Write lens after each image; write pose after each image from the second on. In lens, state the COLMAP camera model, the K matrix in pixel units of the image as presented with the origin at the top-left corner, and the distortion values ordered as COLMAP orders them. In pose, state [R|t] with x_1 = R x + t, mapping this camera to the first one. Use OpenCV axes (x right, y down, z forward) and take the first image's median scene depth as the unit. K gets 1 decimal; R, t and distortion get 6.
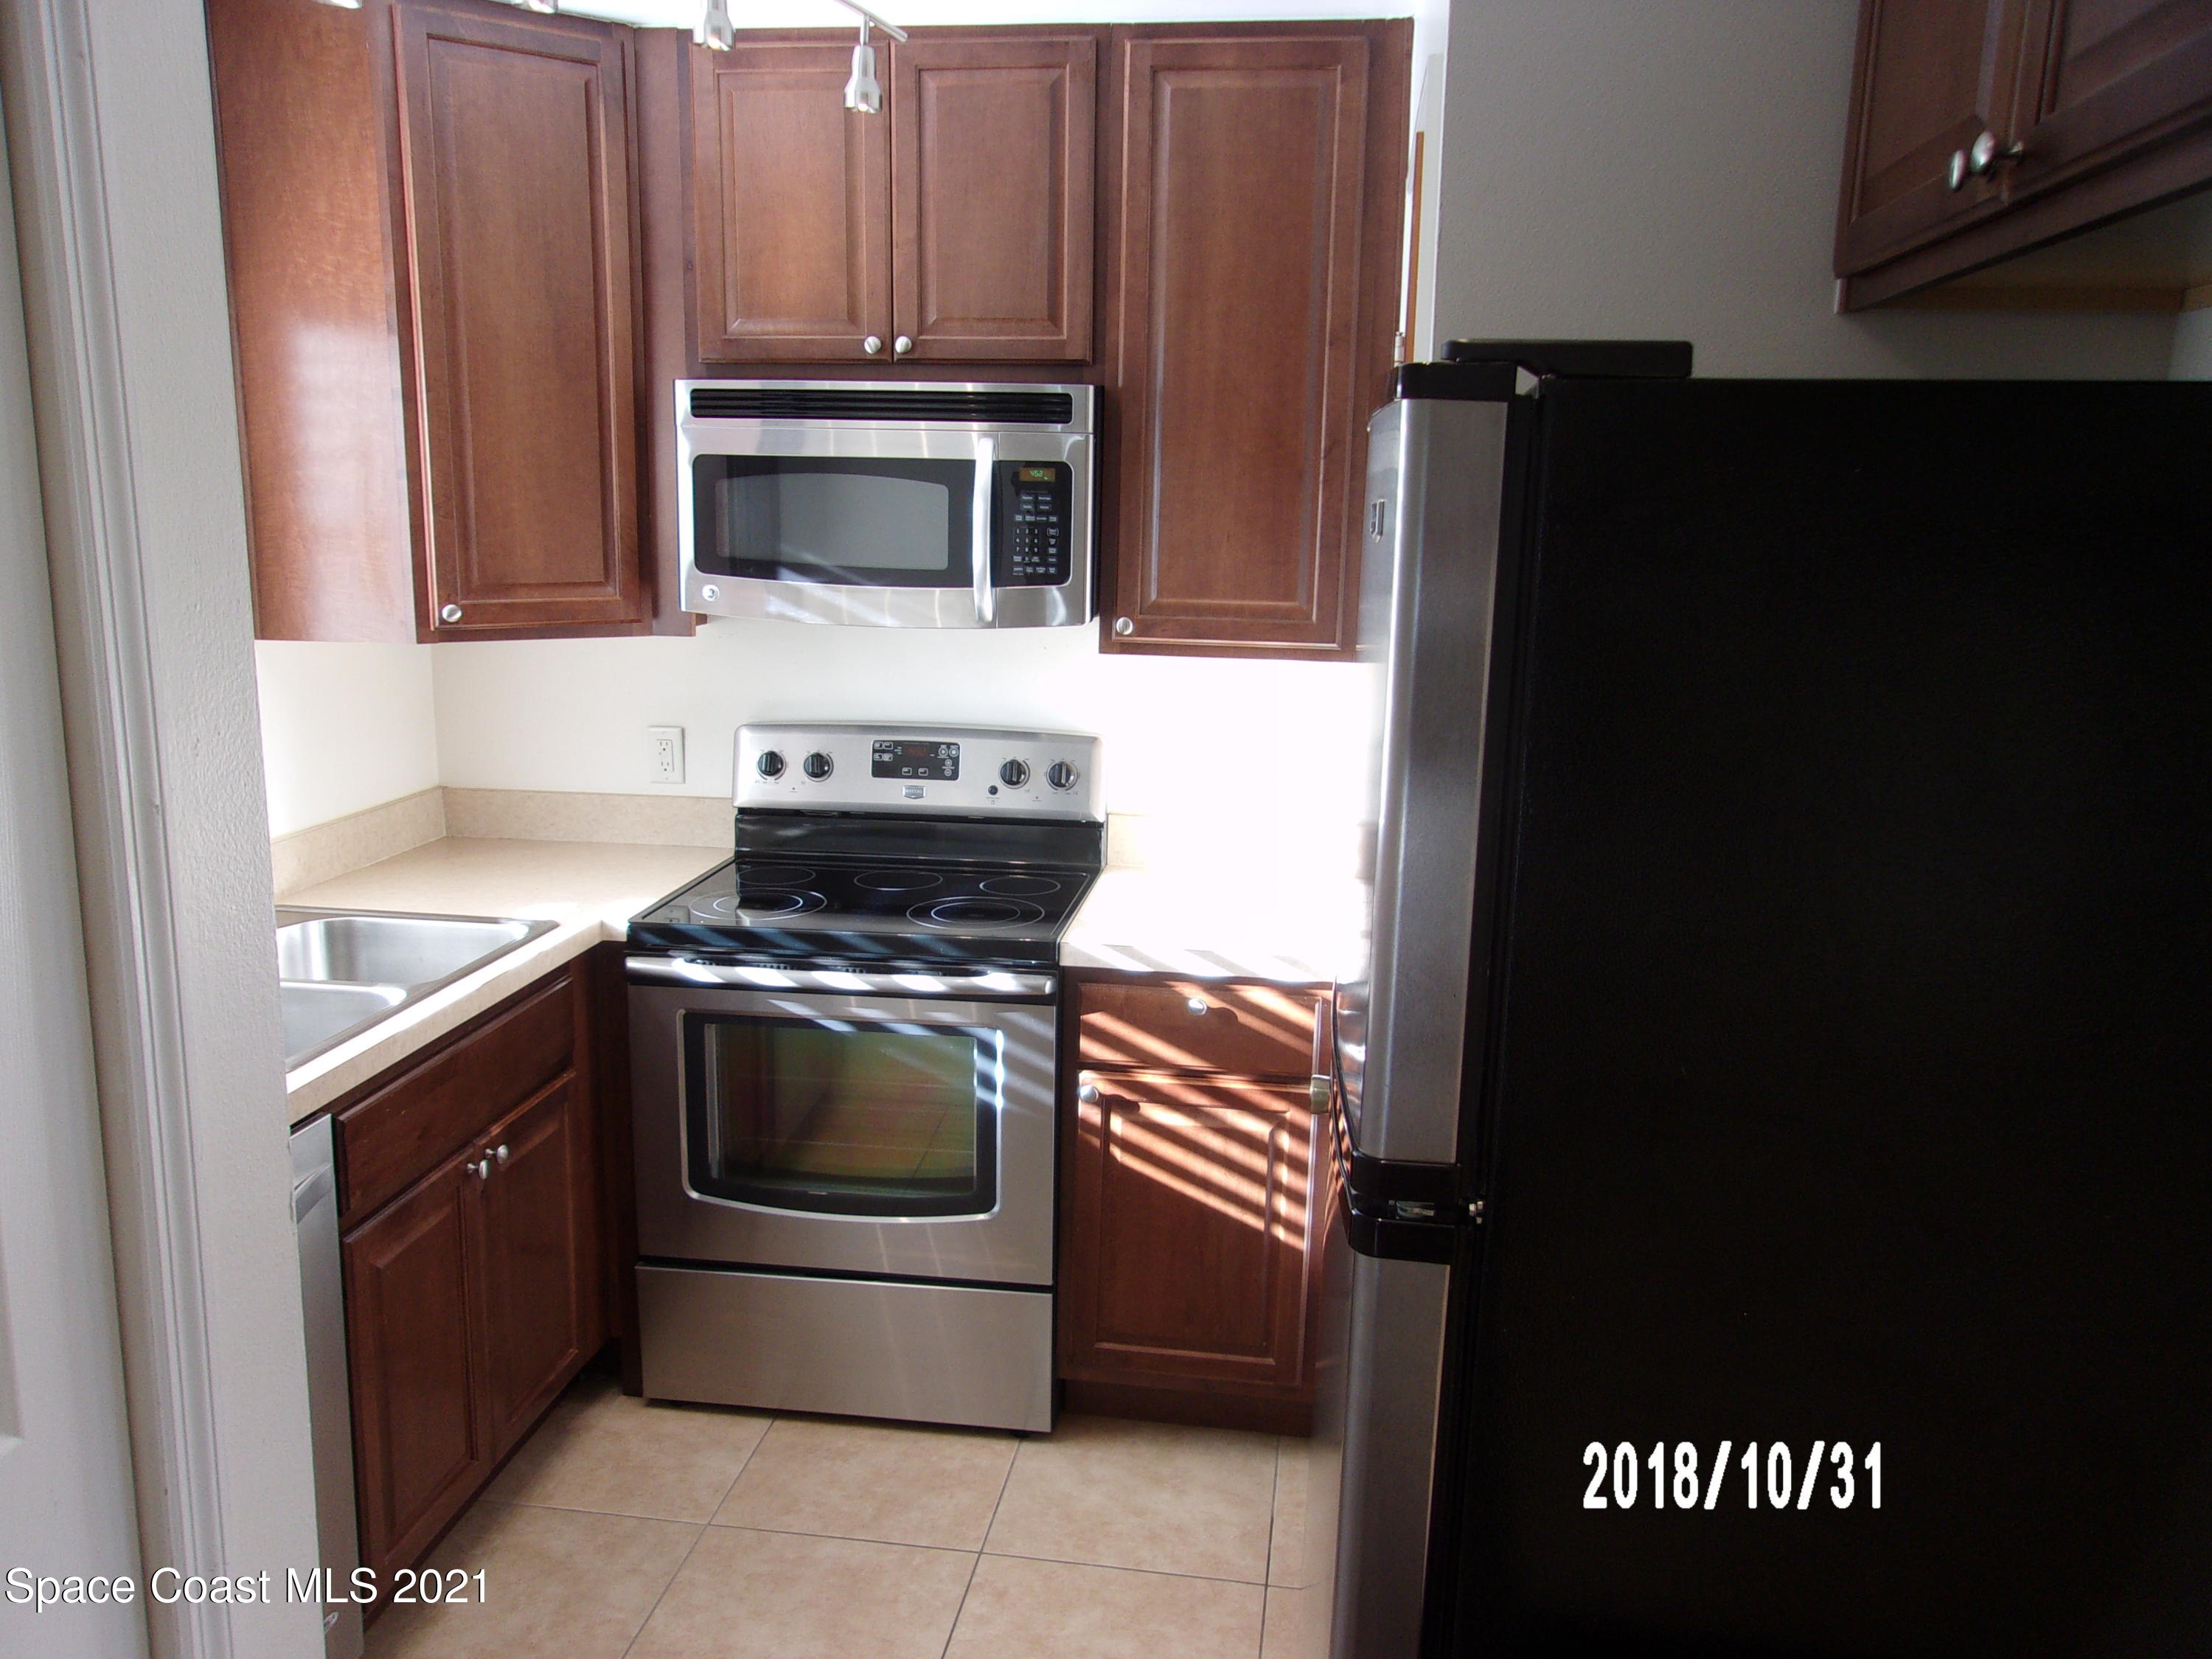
lens RADIAL K [[1731.5, 0, 1097.0], [0, 1731.5, 808.7], [0, 0, 1]] dist [-0.008886, 0.026522]
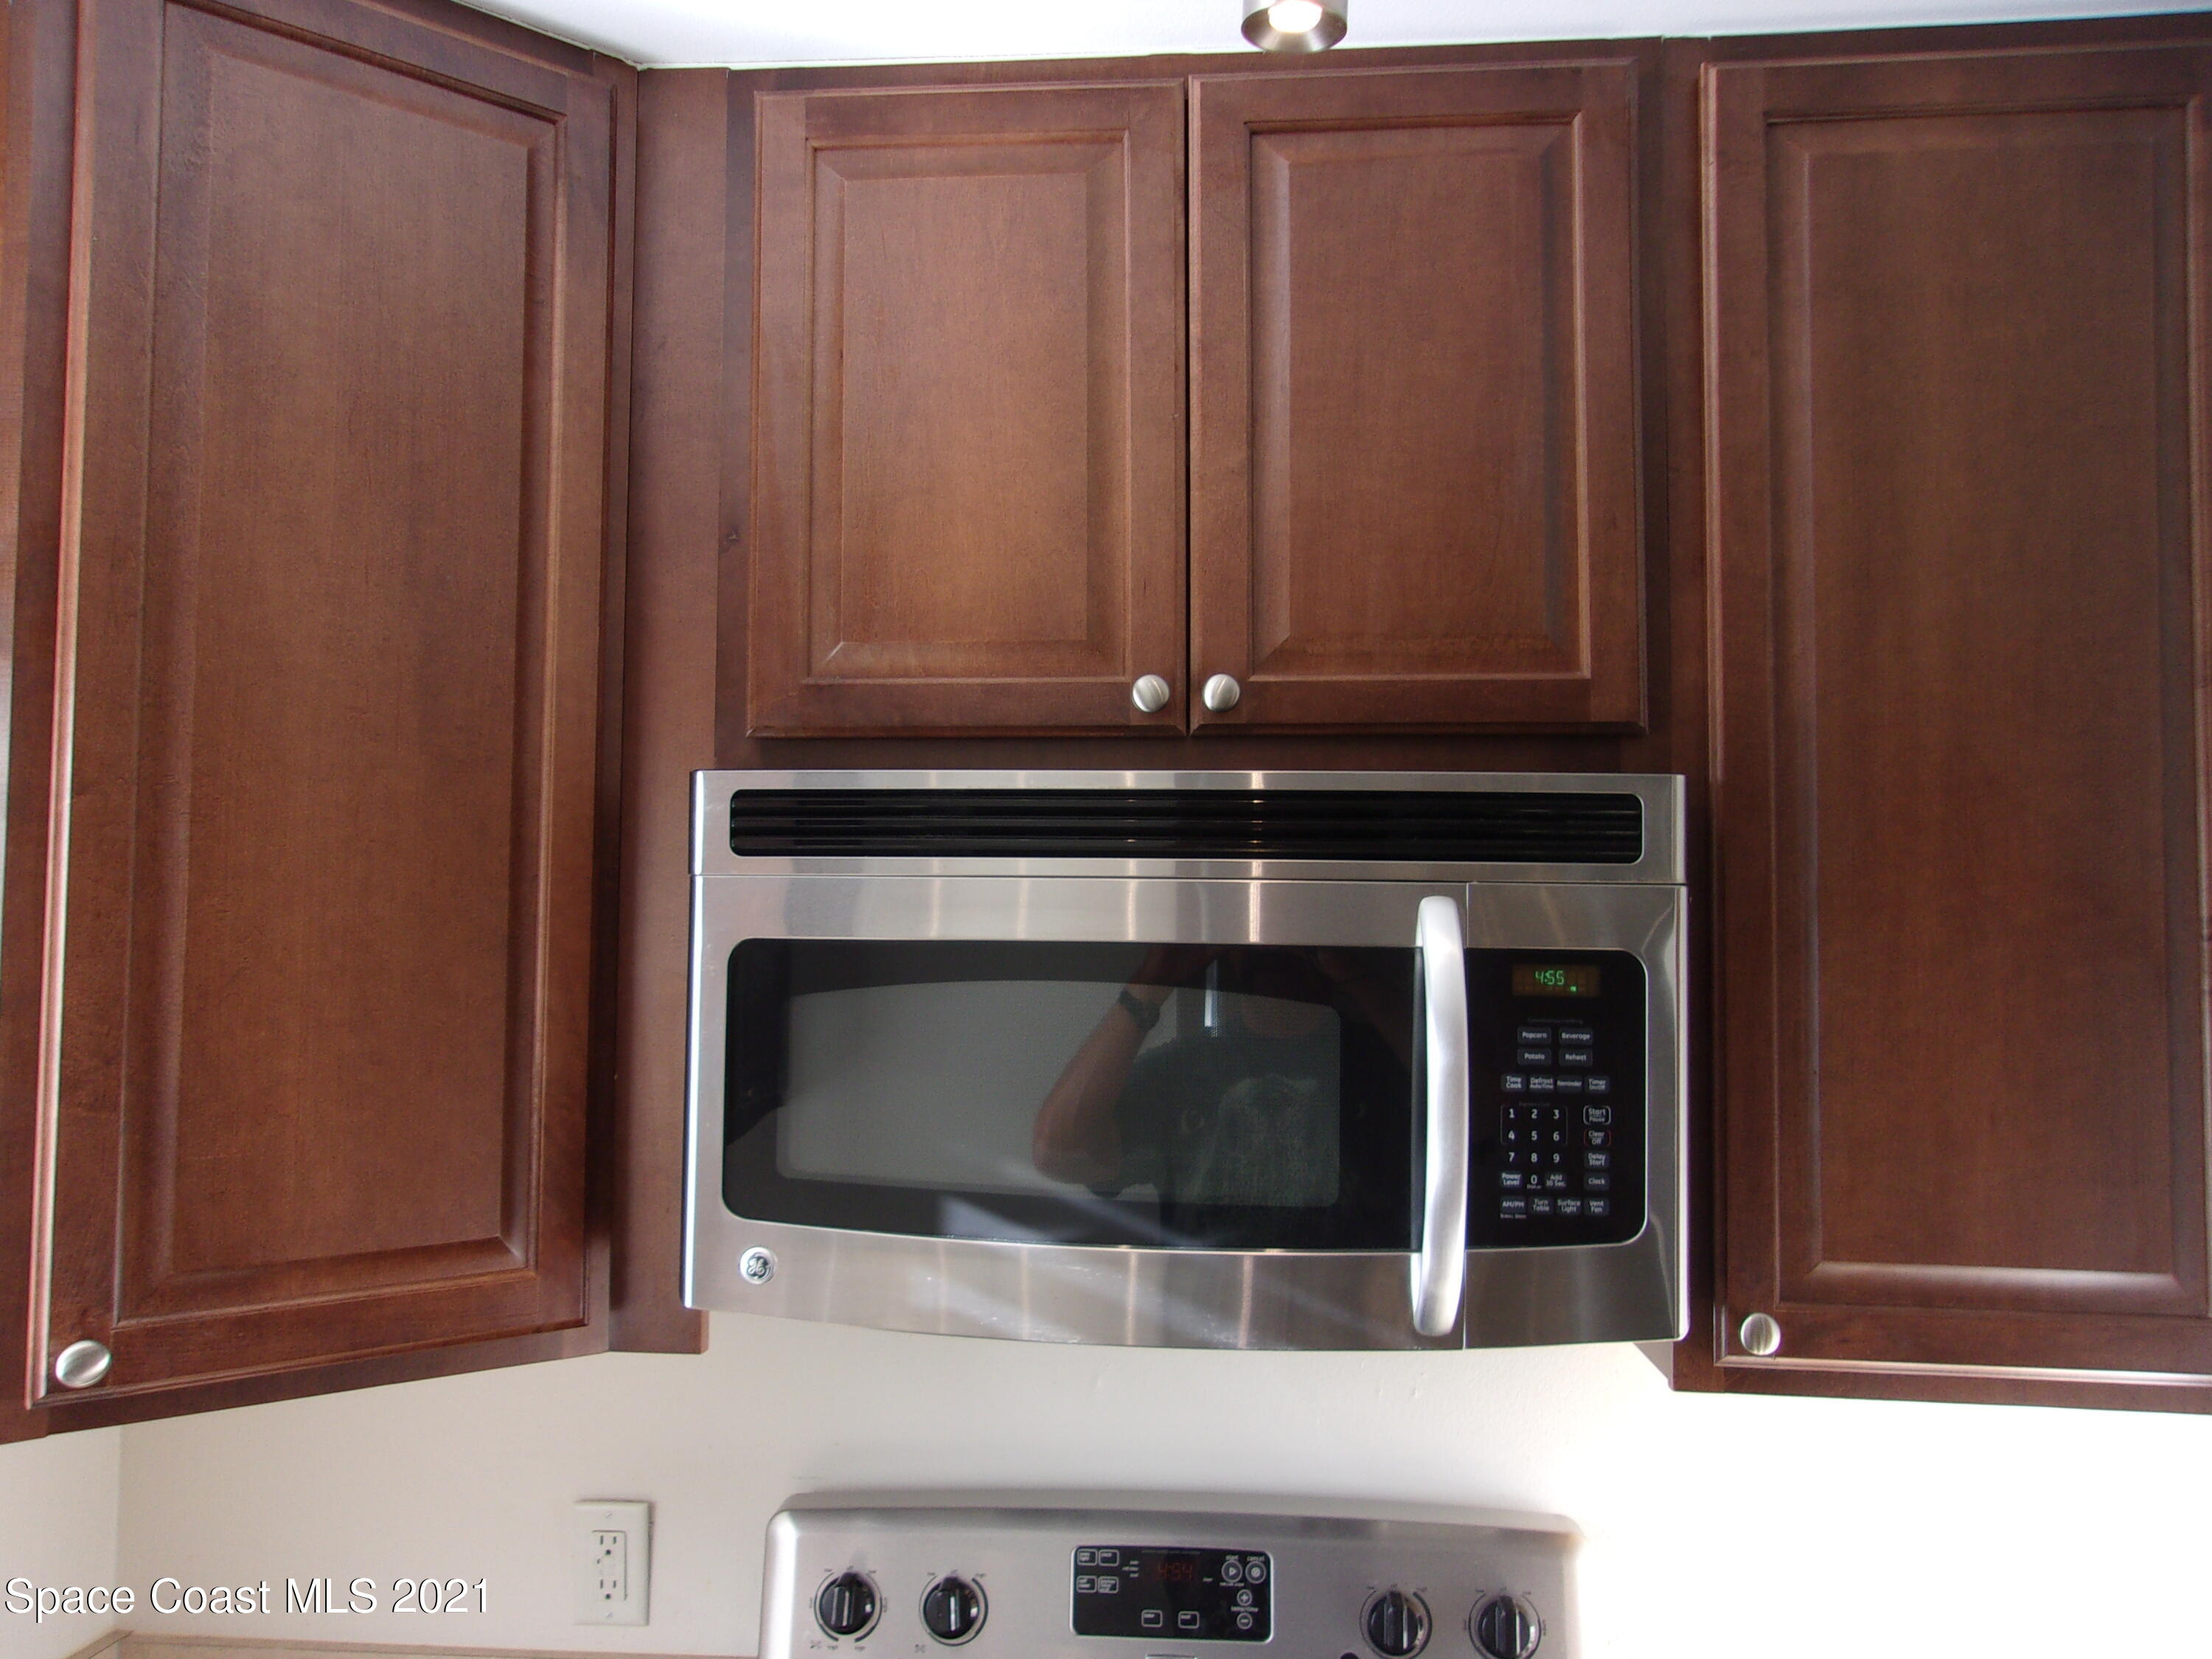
lens RADIAL K [[1731.5, 0, 1089.3], [0, 1731.5, 836.6], [0, 0, 1]] dist [-0.008886, 0.026522]
pose [[0.998684, -0.006545, 0.050869, -0.169083], [0.018830, 0.969353, -0.244949, -0.125045], [-0.047707, 0.245585, 0.968200, 0.584213]]
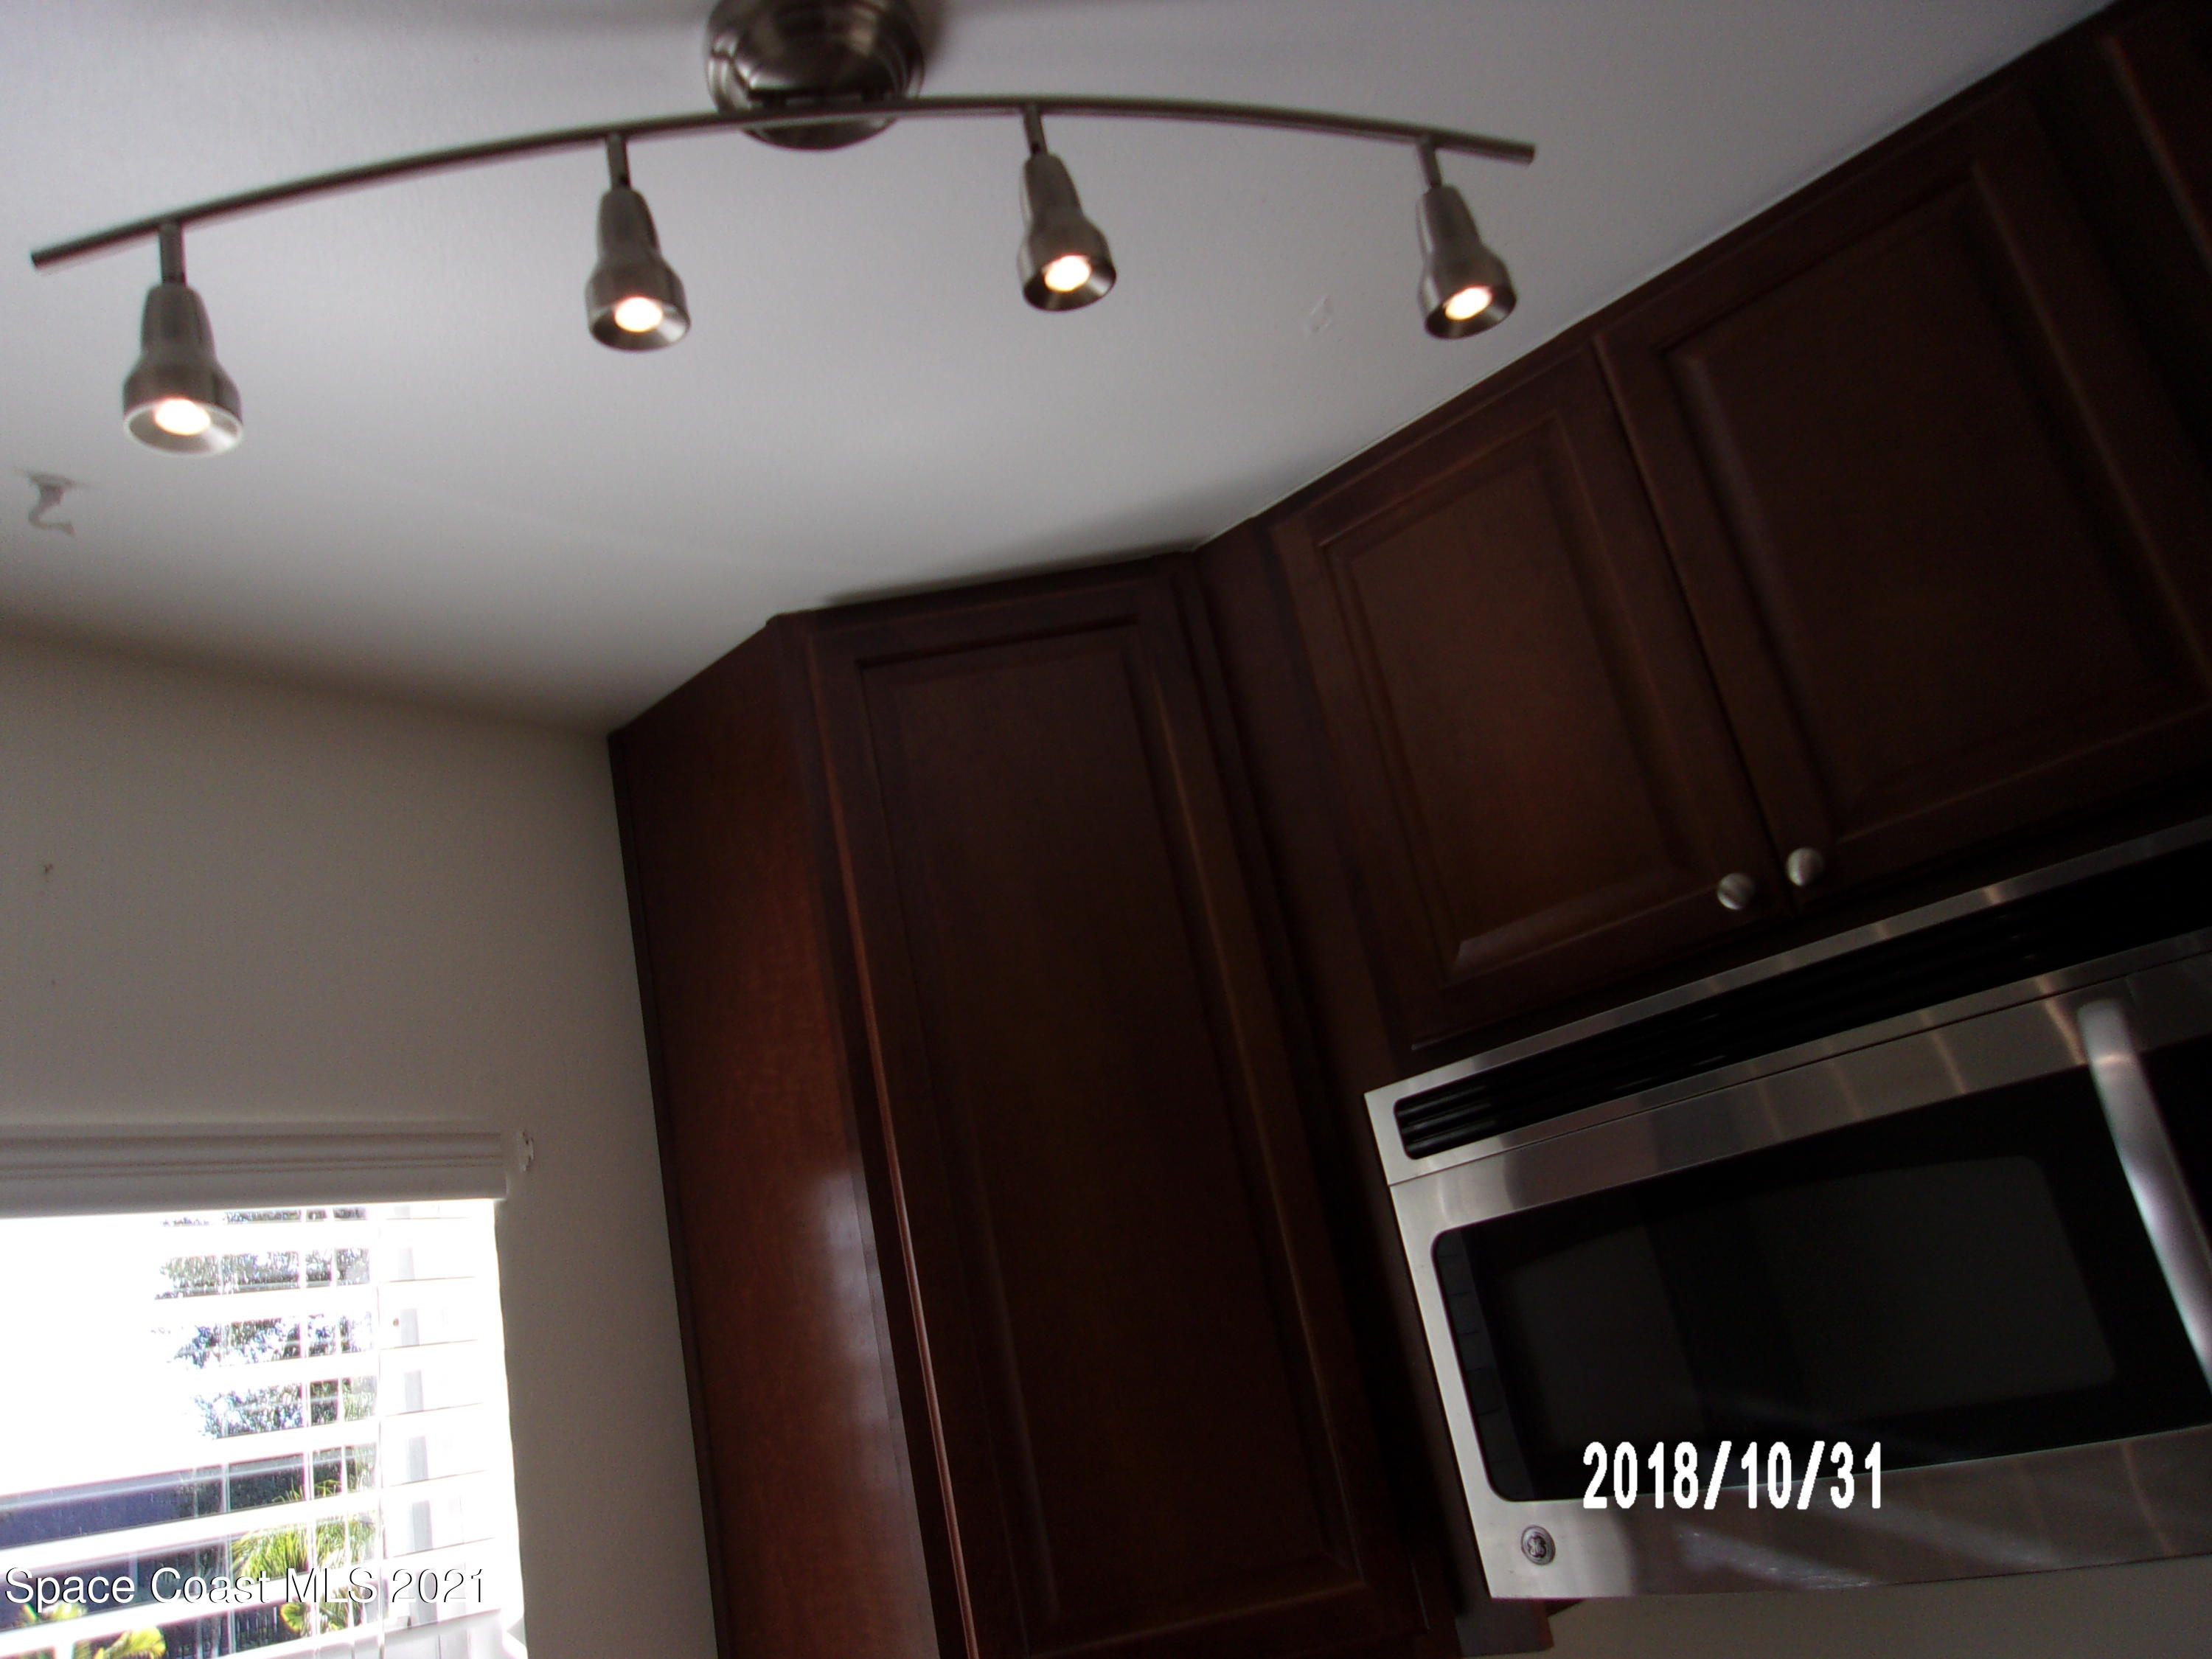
lens RADIAL K [[1731.5, 0, 1093.5], [0, 1731.5, 827.6], [0, 0, 1]] dist [-0.008886, 0.026522]
pose [[0.799265, -0.355598, -0.484485, -0.041418], [0.102653, 0.875092, -0.472944, -0.091994], [0.592147, 0.328274, 0.735934, 0.577916]]
